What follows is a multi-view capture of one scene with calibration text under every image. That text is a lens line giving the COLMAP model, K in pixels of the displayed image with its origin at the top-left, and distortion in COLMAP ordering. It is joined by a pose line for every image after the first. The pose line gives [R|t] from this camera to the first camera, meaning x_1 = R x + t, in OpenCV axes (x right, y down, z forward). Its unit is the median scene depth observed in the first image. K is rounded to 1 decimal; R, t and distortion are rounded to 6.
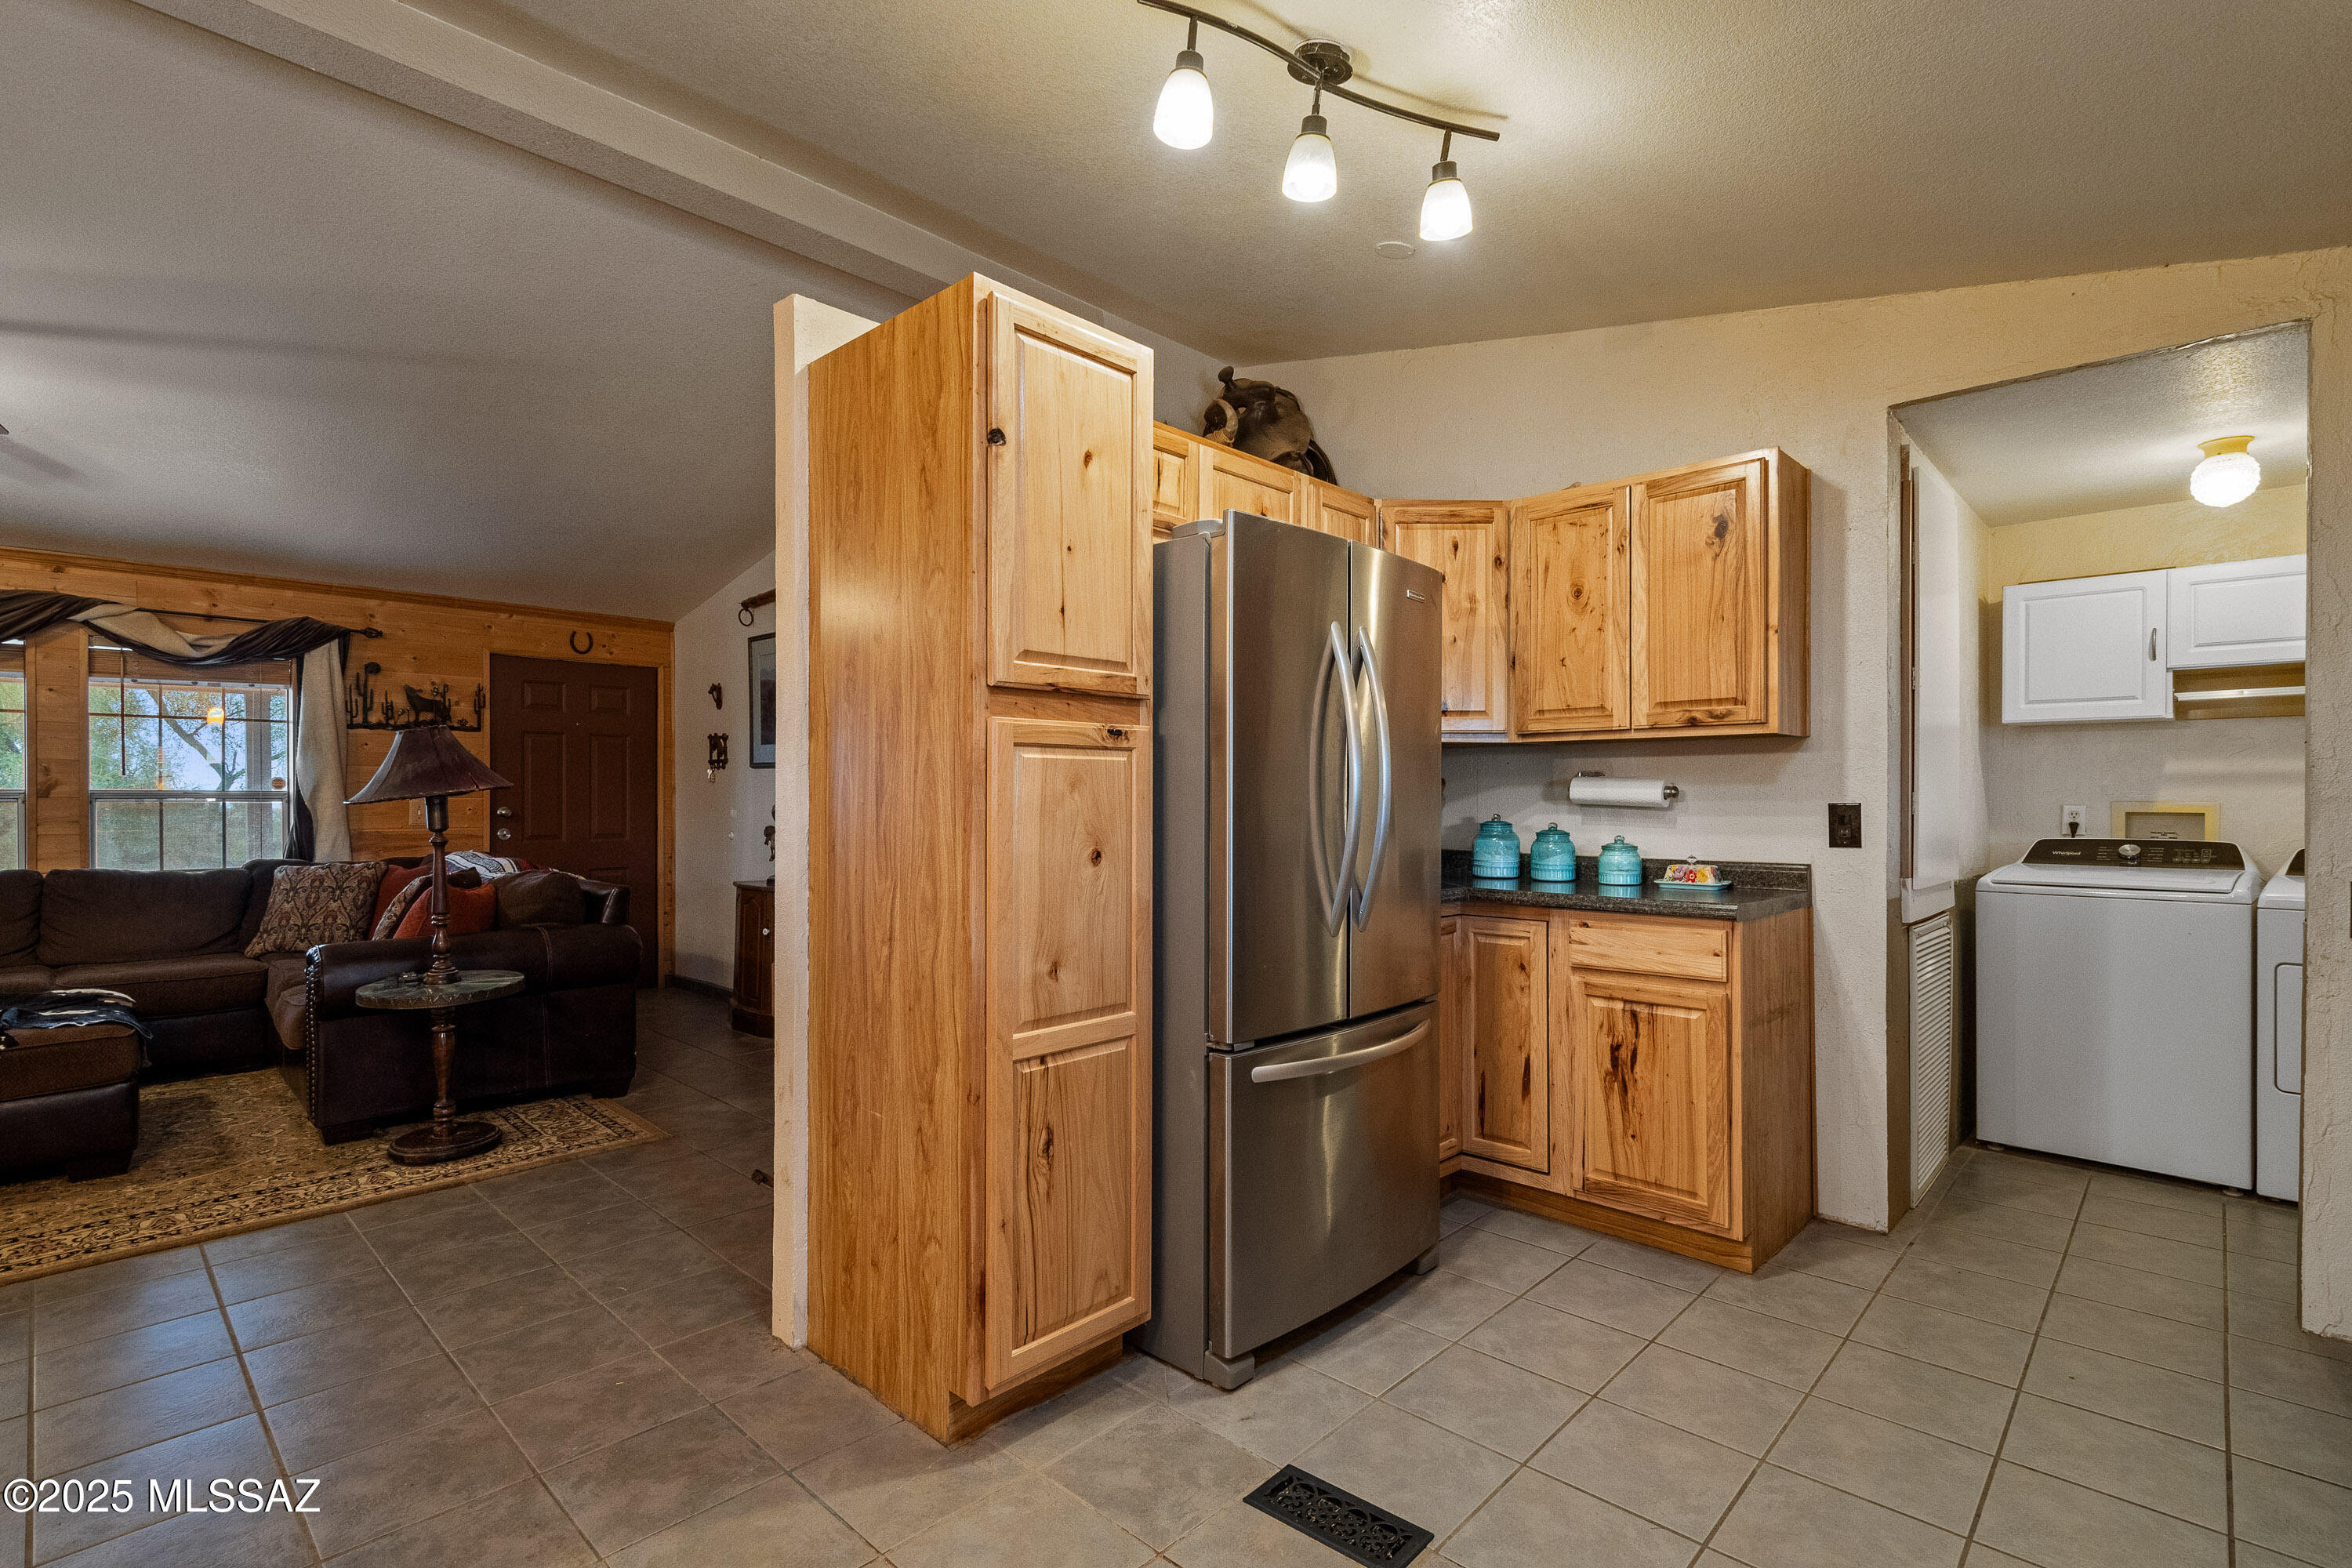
lens RADIAL K [[1082.2, 0, 1181.0], [0, 1082.2, 800.5], [0, 0, 1]] dist [0.014623, -0.010838]
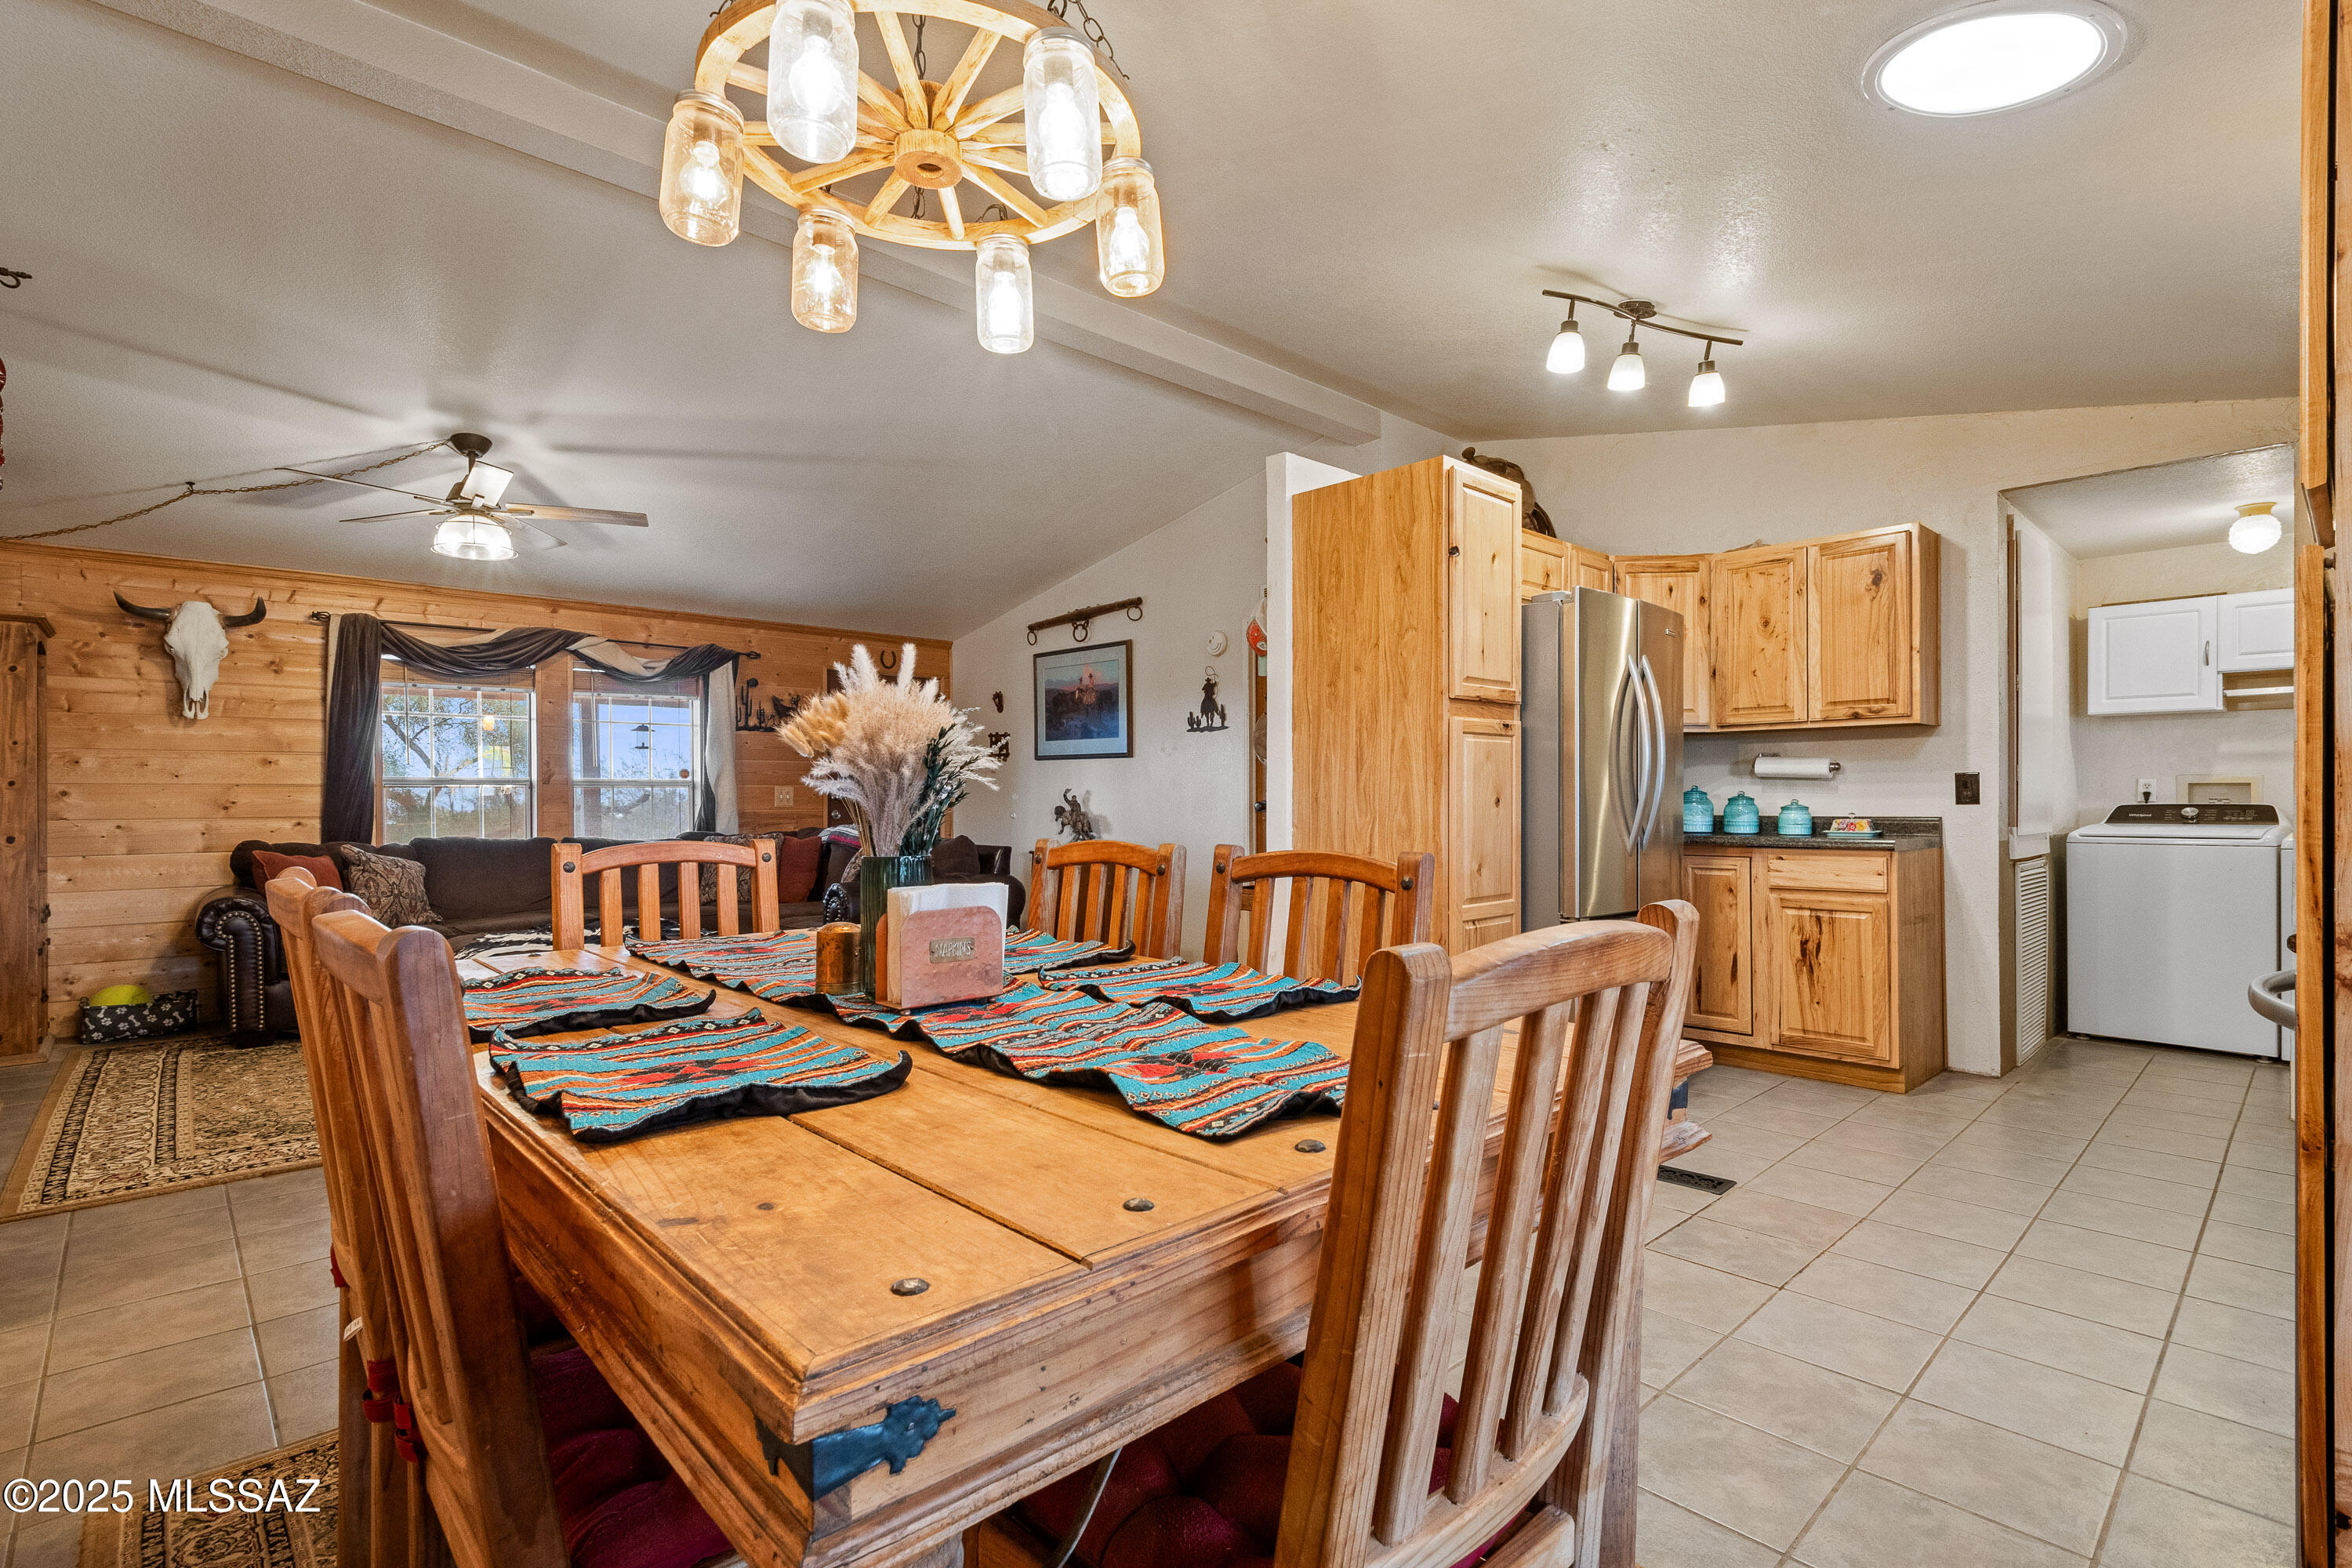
lens RADIAL K [[1092.2, 0, 1182.1], [0, 1092.2, 800.9], [0, 0, 1]] dist [0.013027, -0.010847]
pose [[0.998502, -0.004608, -0.054517, -0.323182], [0.004660, 0.999989, 0.000818, 0.032960], [0.054512, -0.001071, 0.998513, -0.466761]]
